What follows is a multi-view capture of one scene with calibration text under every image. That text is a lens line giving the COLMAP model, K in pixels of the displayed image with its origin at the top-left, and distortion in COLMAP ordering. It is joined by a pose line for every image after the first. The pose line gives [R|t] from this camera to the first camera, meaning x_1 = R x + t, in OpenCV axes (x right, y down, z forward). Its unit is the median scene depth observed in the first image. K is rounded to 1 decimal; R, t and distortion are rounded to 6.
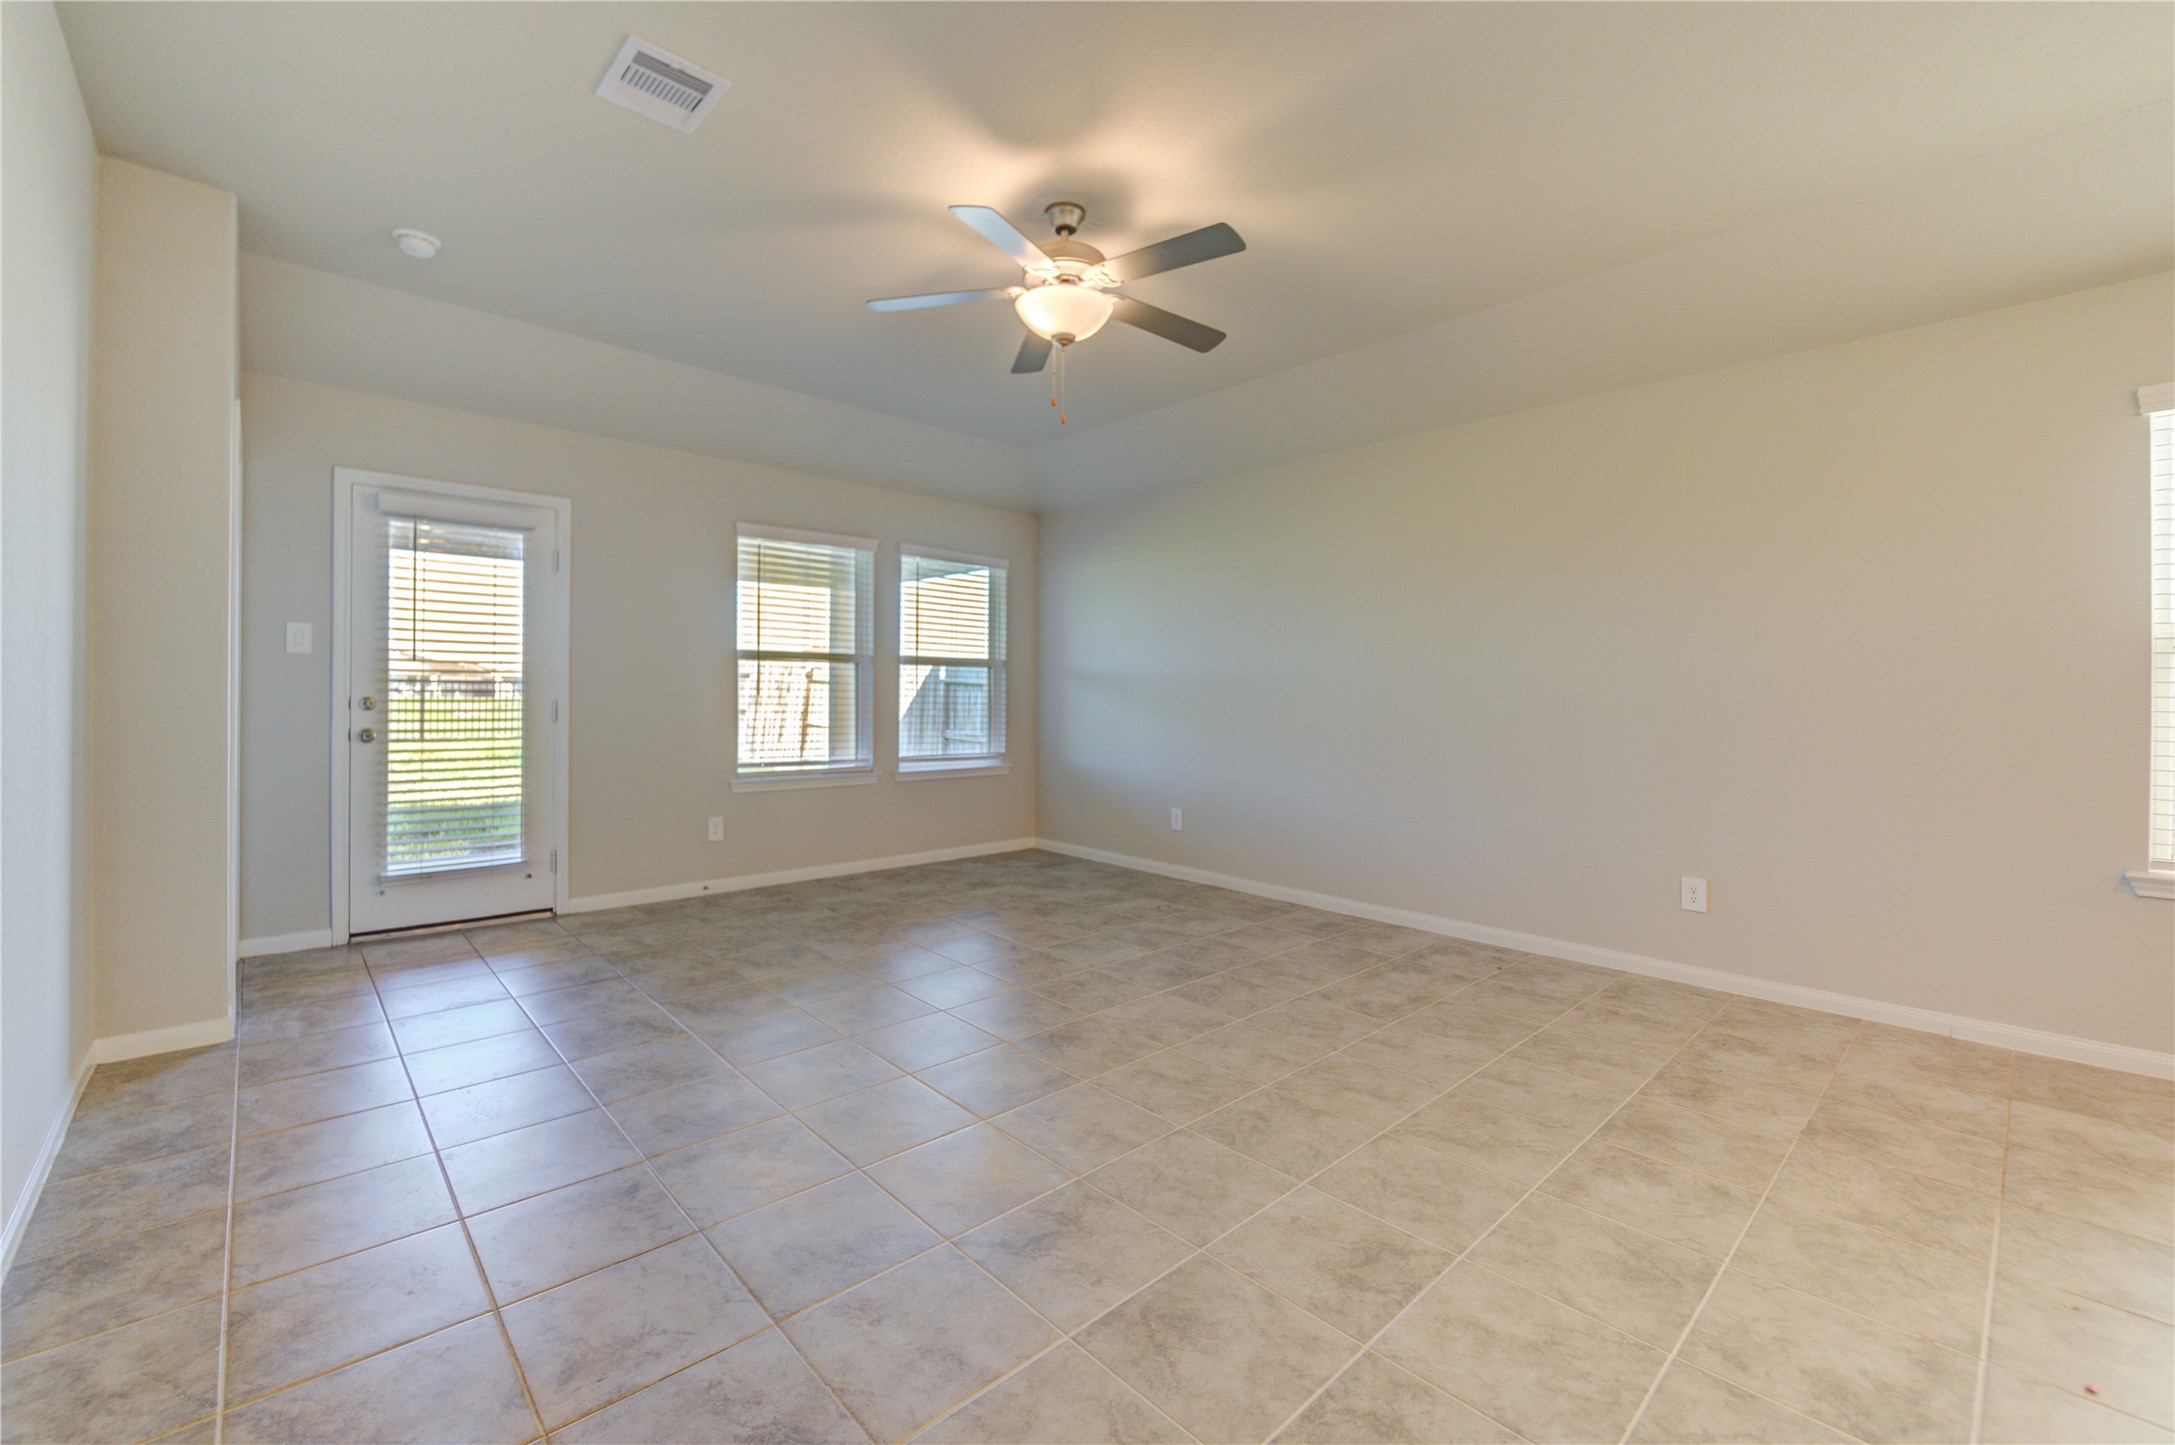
lens RADIAL K [[888.1, 0, 1079.7], [0, 888.1, 693.6], [0, 0, 1]] dist [-0.010276, -0.000398]
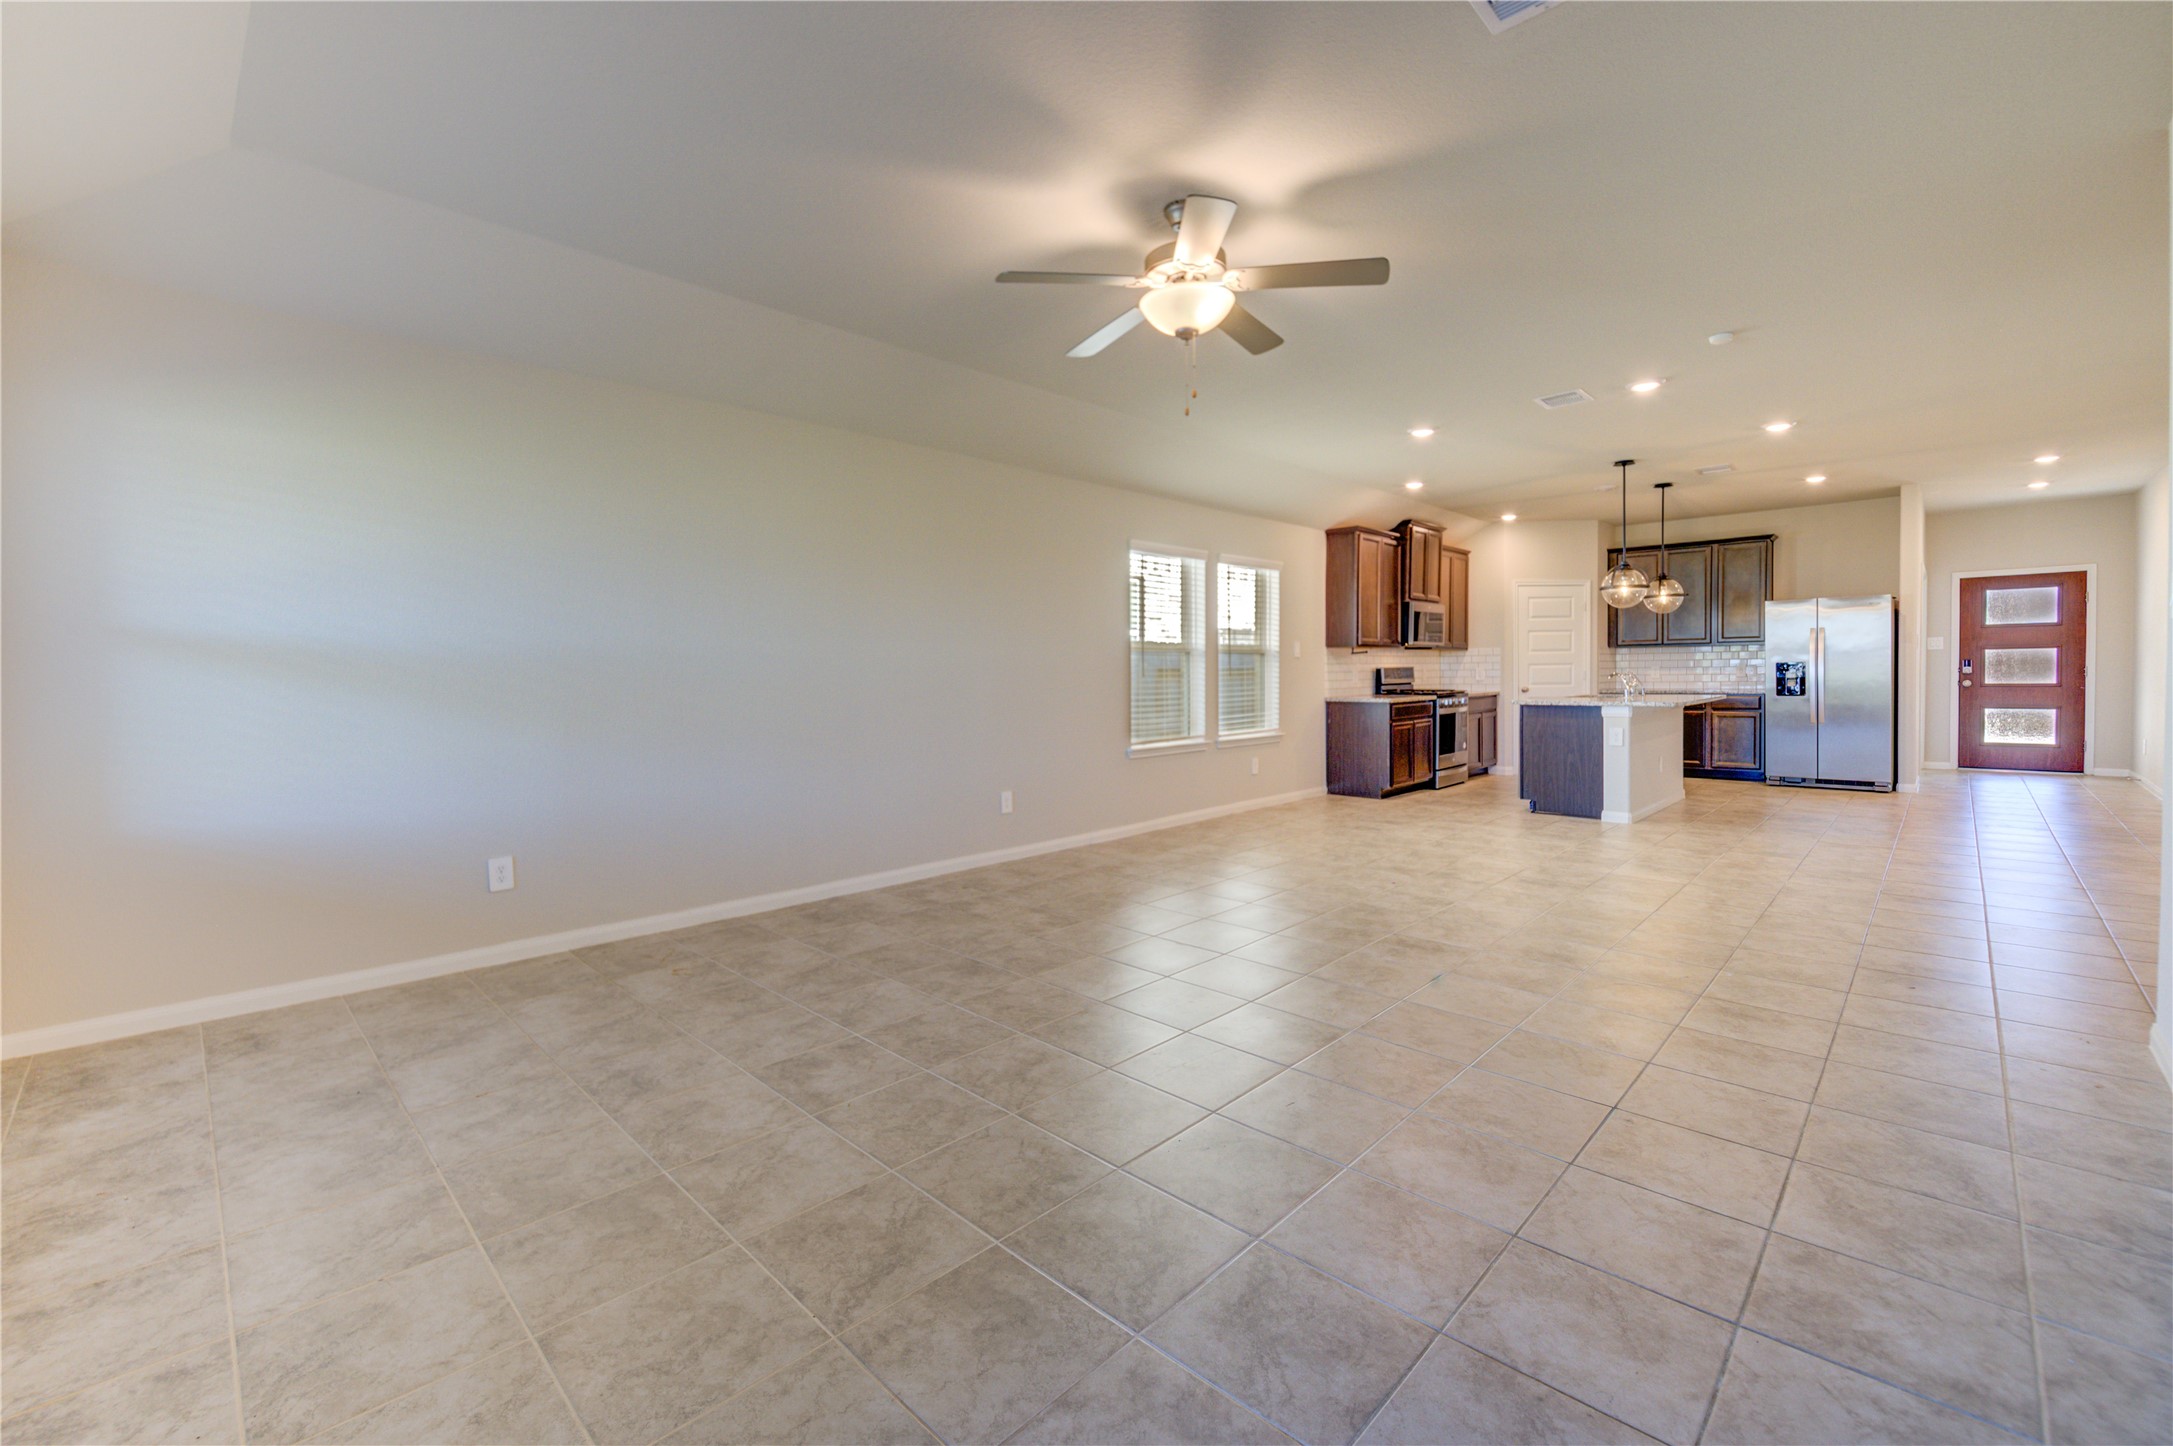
lens RADIAL K [[889.4, 0, 1064.7], [0, 889.4, 696.9], [0, 0, 1]] dist [0.002084, -0.005473]
pose [[-0.040649, -0.033816, 0.998601, -0.853226], [0.009115, 0.999373, 0.034213, -0.009441], [-0.999132, 0.010493, -0.040315, 0.953813]]
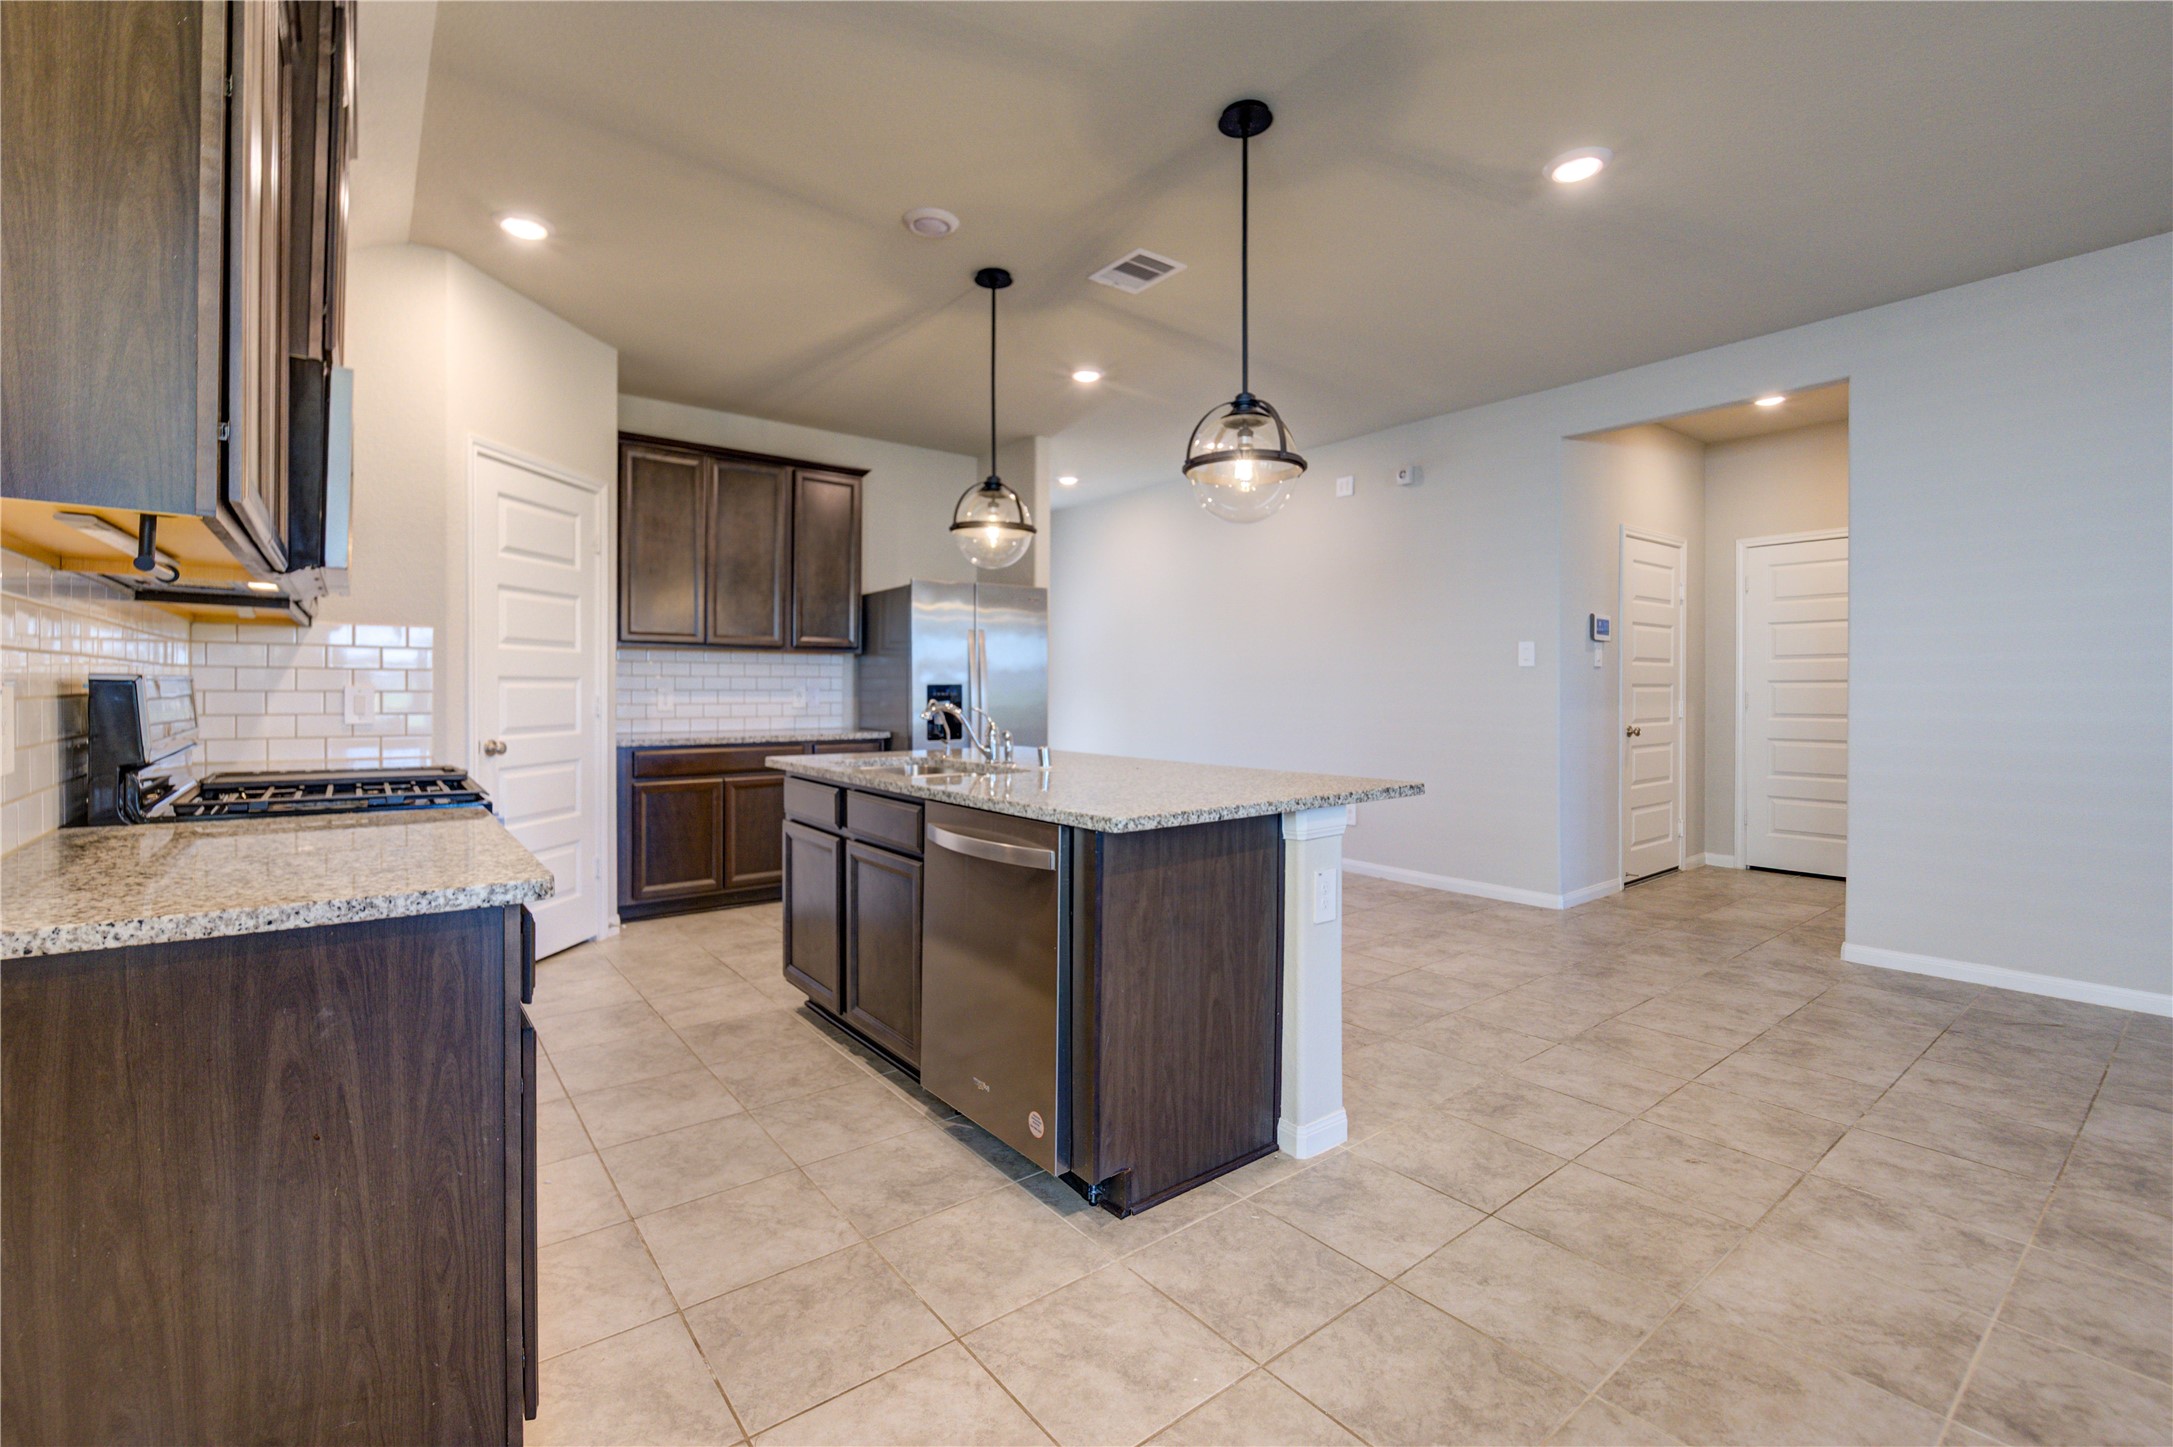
lens RADIAL K [[941.8, 0, 1079.5], [0, 941.8, 697.0], [0, 0, 1]] dist [-0.017214, -0.000773]
pose [[-0.996104, -0.006537, 0.087947, 1.063186], [-0.005948, 0.999958, 0.006958, 0.004734], [-0.087989, 0.006408, -0.996101, 0.400247]]
